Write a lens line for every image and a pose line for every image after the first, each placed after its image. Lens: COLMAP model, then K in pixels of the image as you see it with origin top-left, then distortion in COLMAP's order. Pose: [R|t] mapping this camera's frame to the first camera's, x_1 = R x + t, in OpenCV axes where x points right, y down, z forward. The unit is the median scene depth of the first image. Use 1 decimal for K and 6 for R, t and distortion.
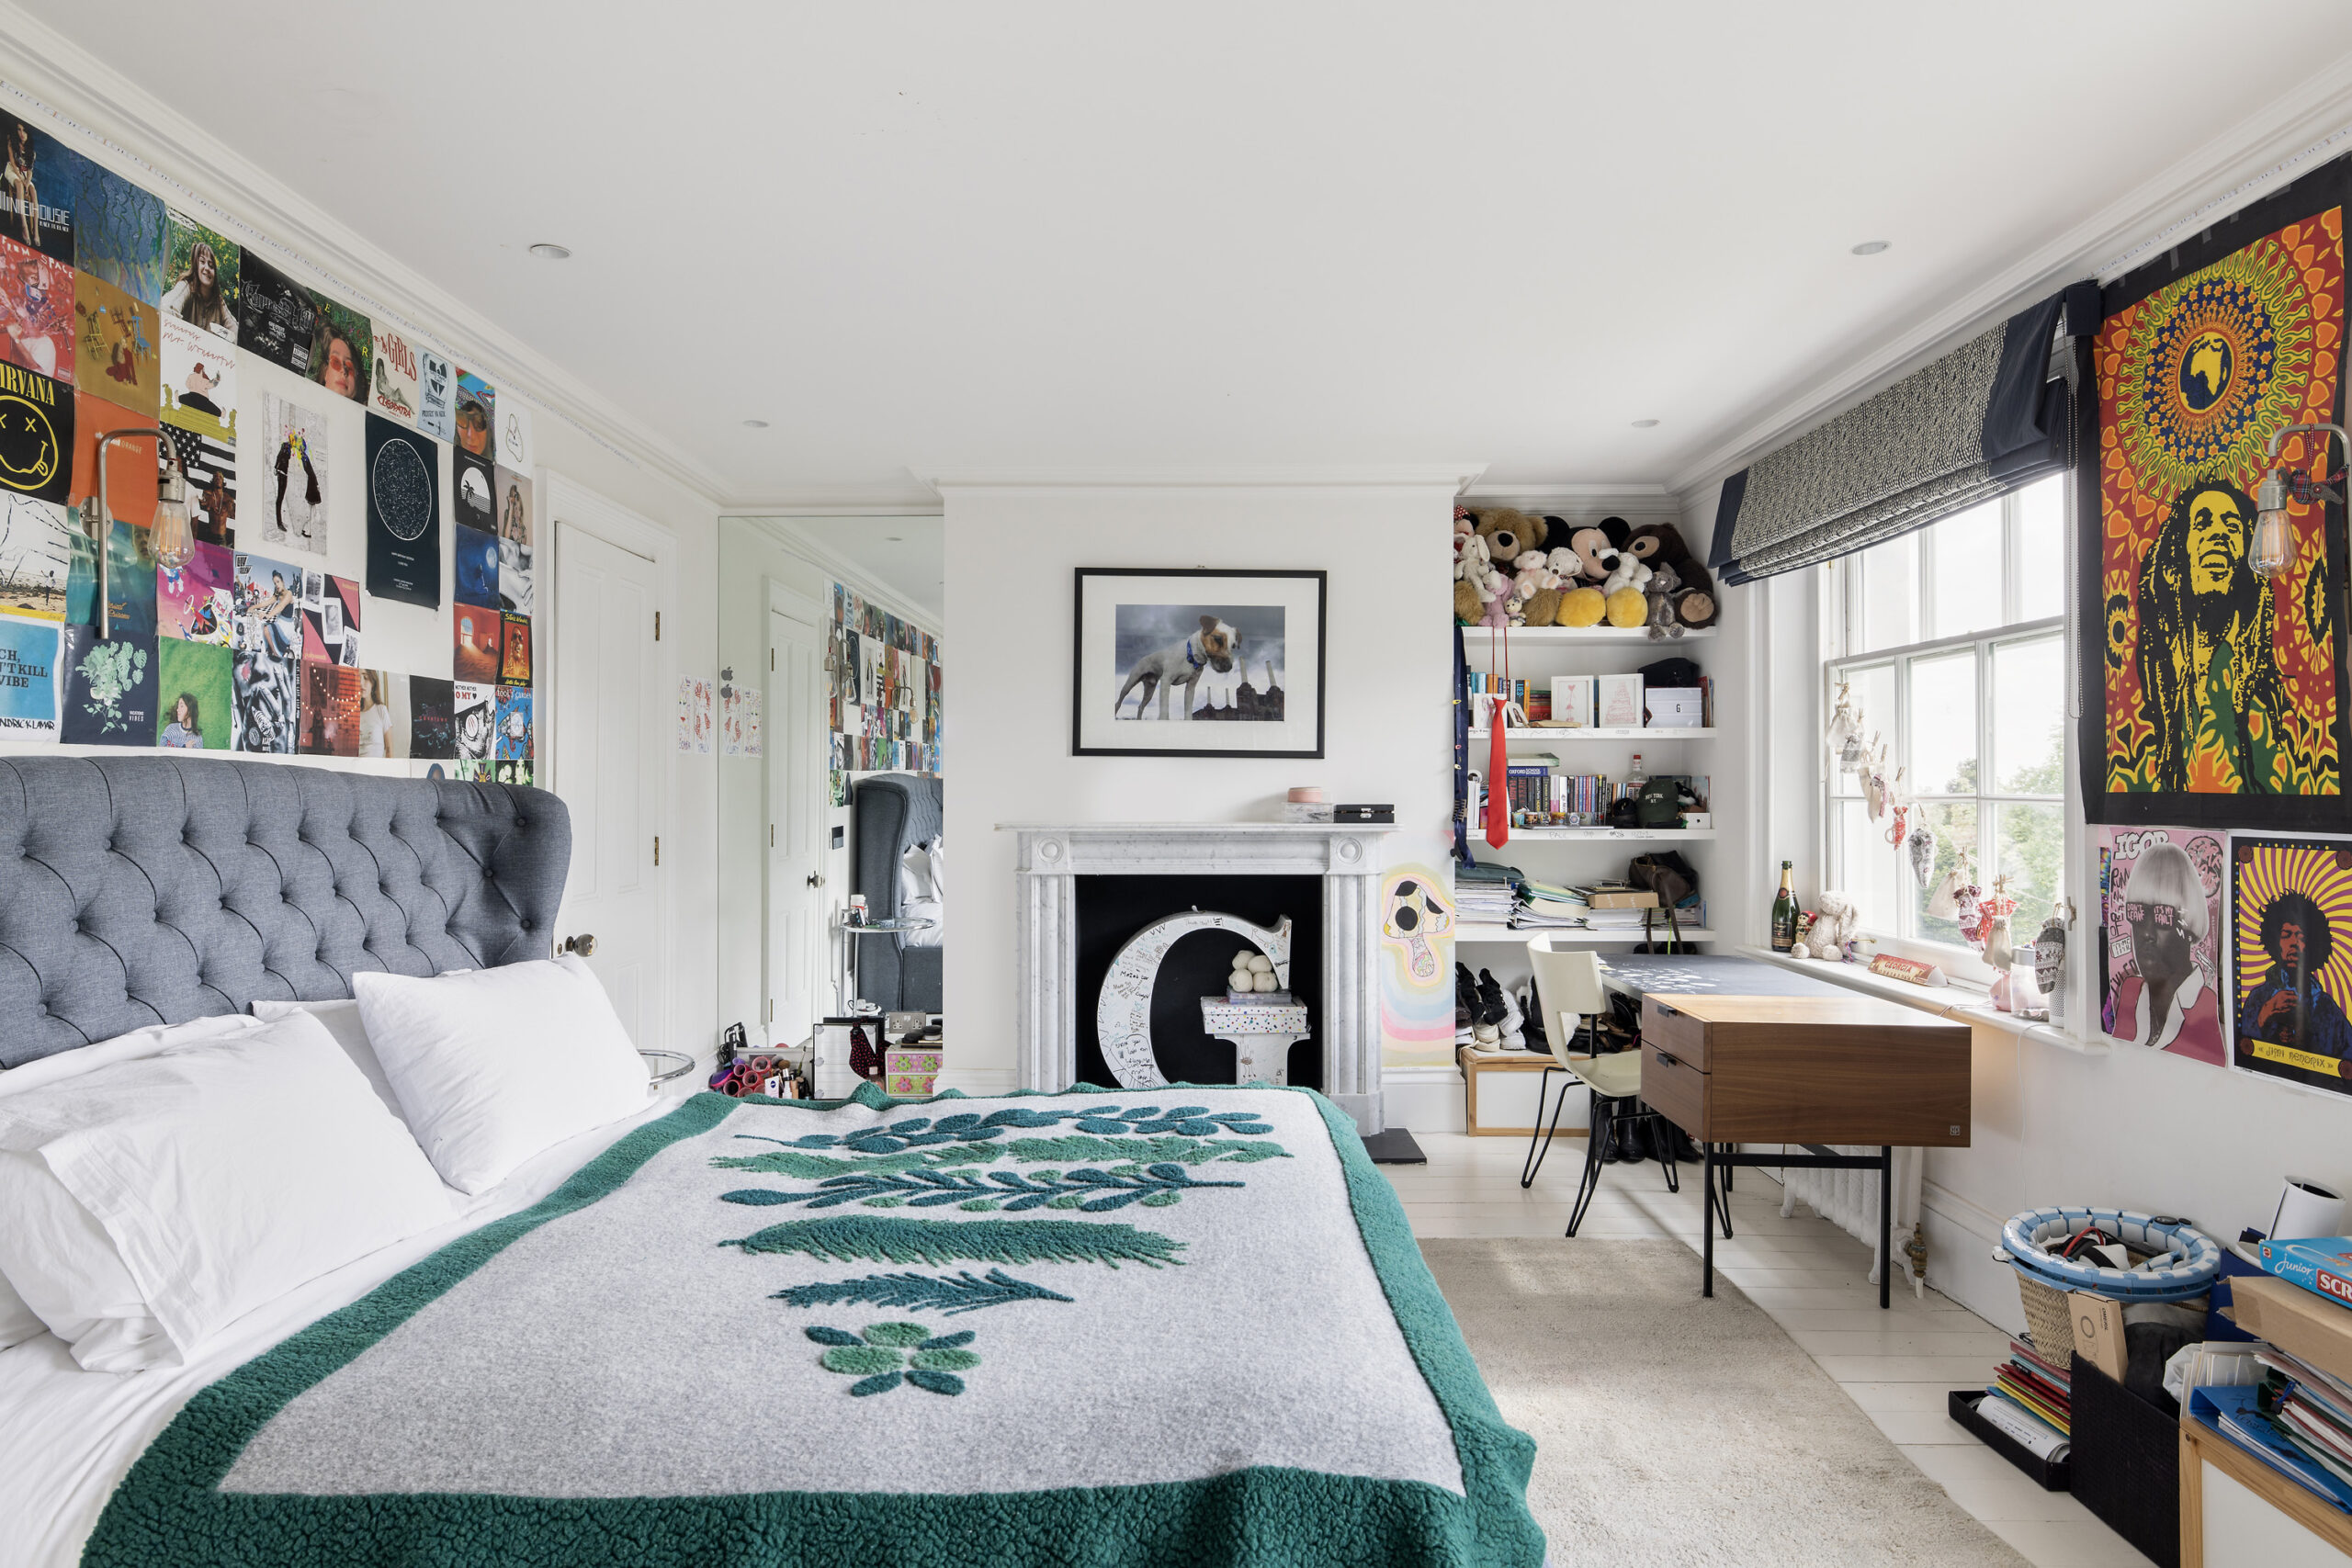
lens RADIAL K [[1354.4, 0, 1174.8], [0, 1354.4, 784.8], [0, 0, 1]] dist [0.000433, 0.000061]
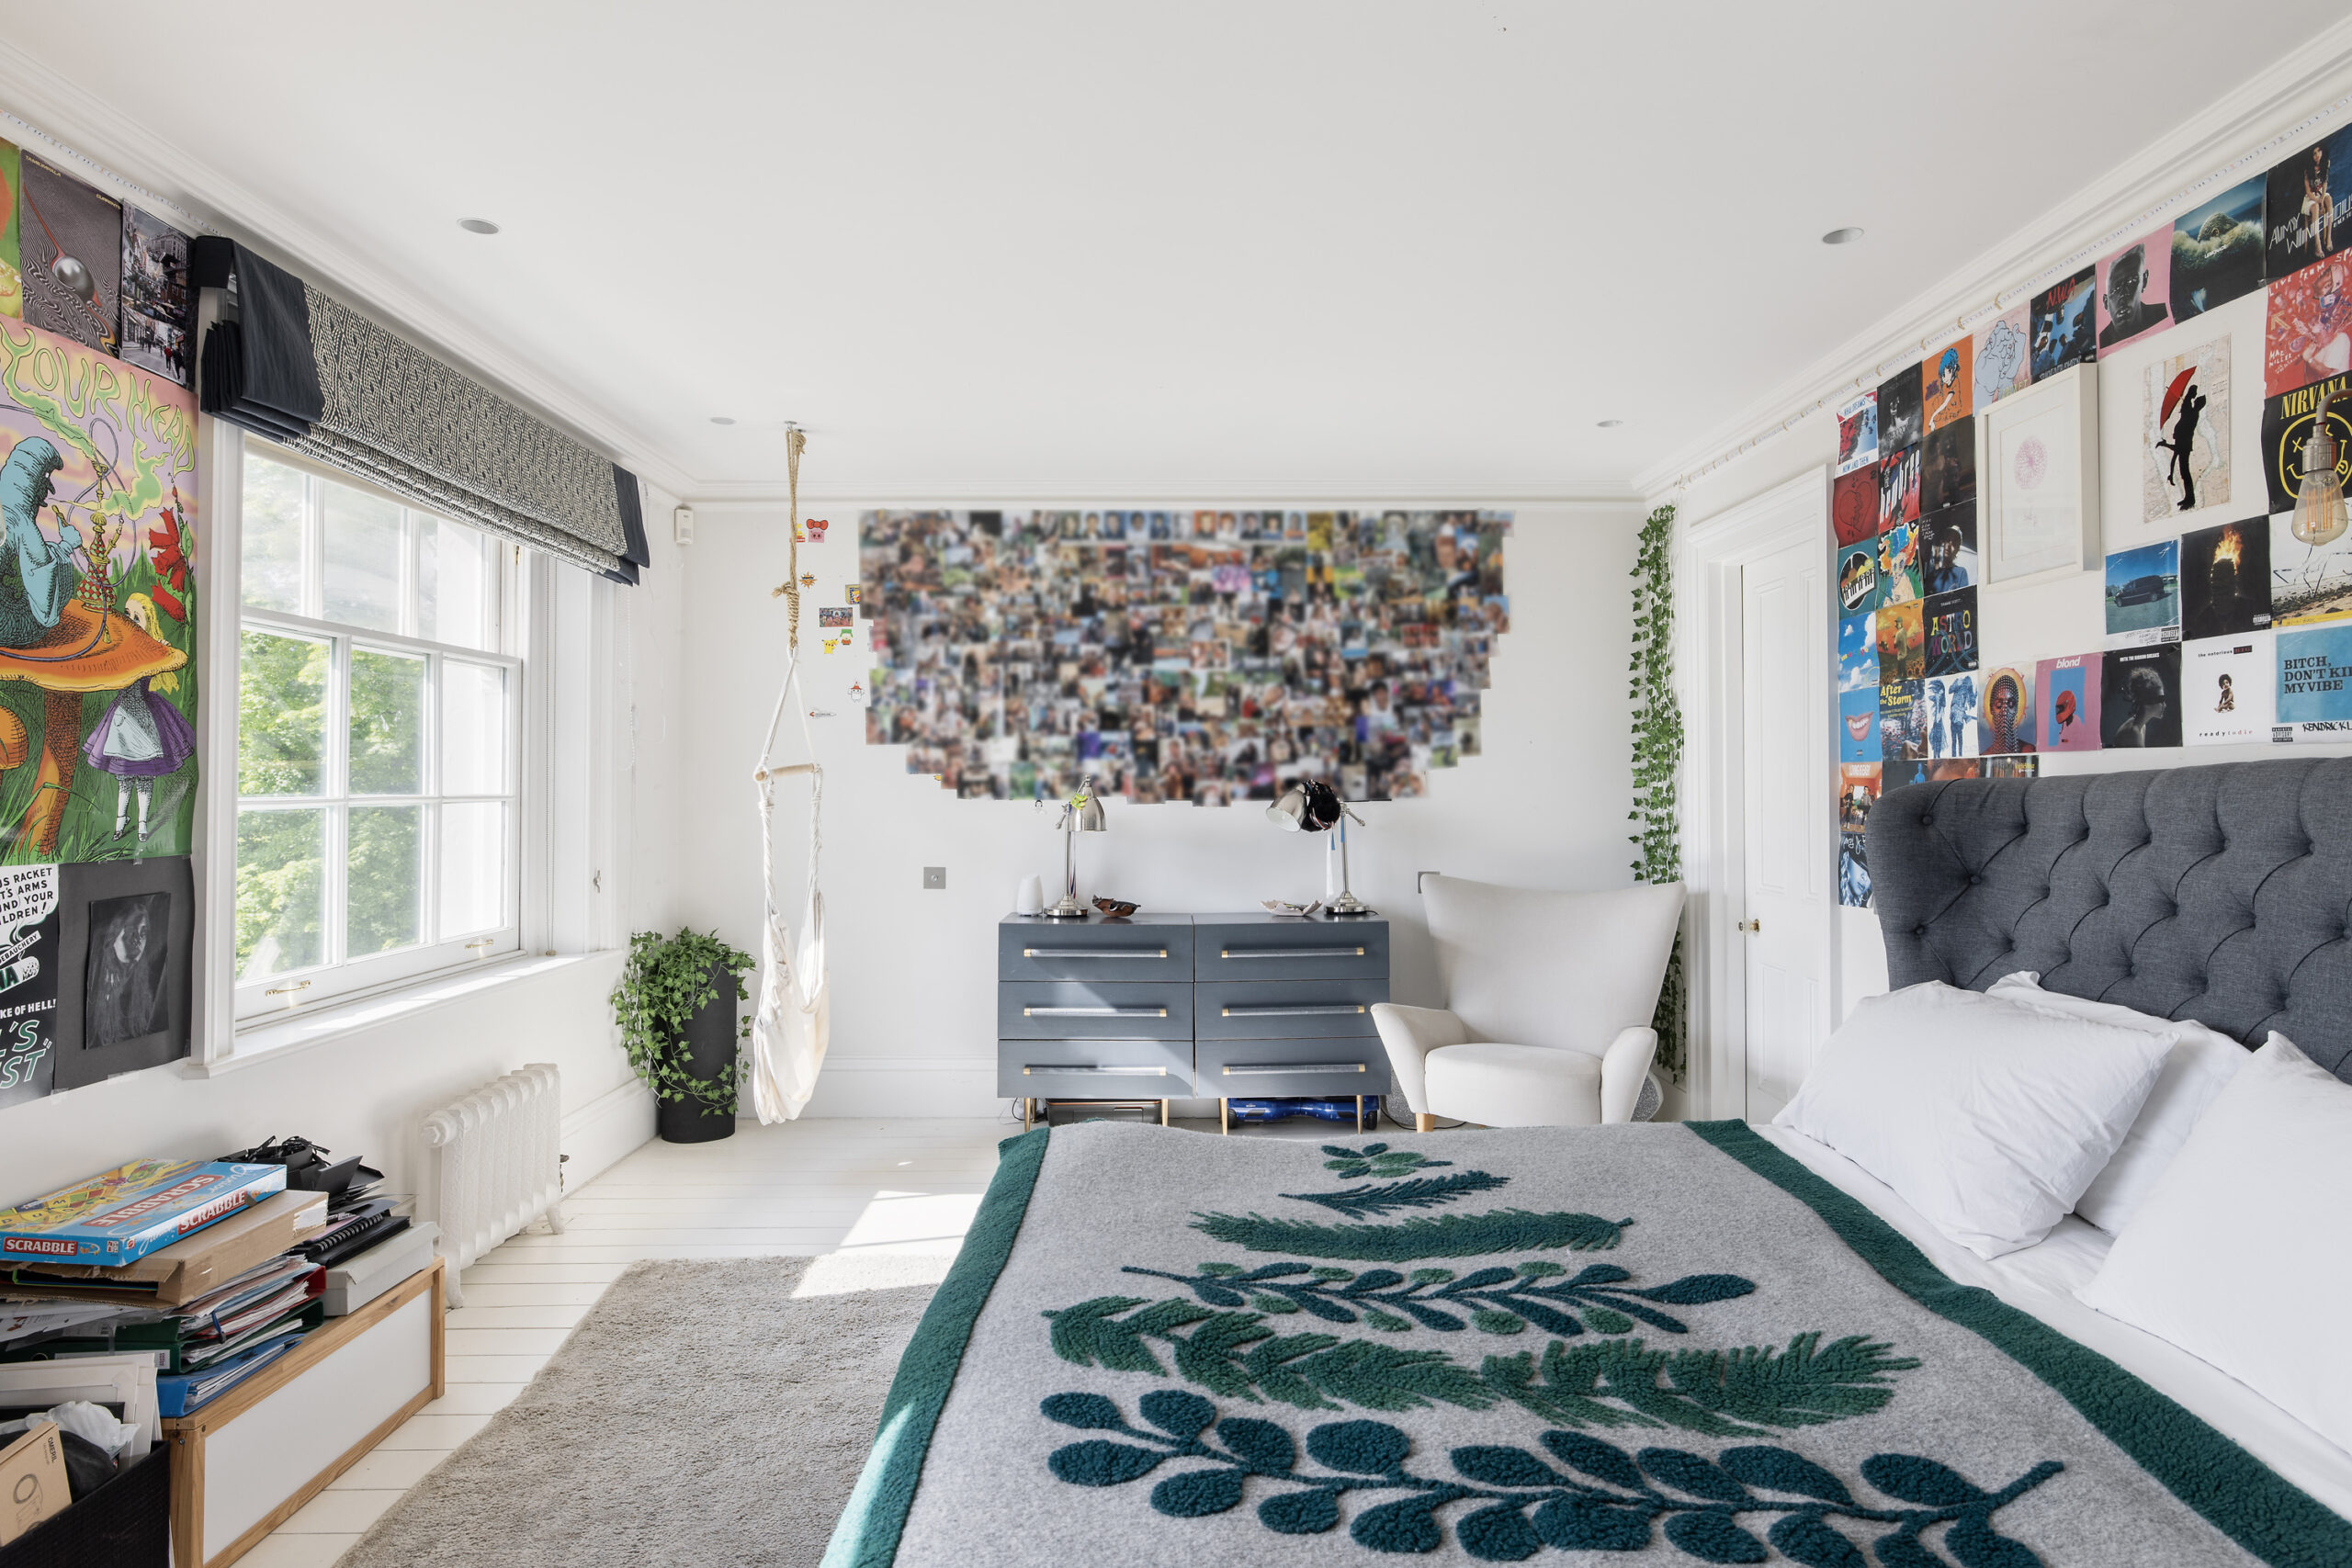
lens RADIAL K [[1218.5, 0, 1178.4], [0, 1218.5, 783.6], [0, 0, 1]] dist [0.000201, 0.000034]
pose [[-0.999975, 0.000573, -0.006983, 0.023283], [0.000610, 0.999986, -0.005285, 0.002399], [0.006980, -0.005289, -0.999962, 1.898189]]
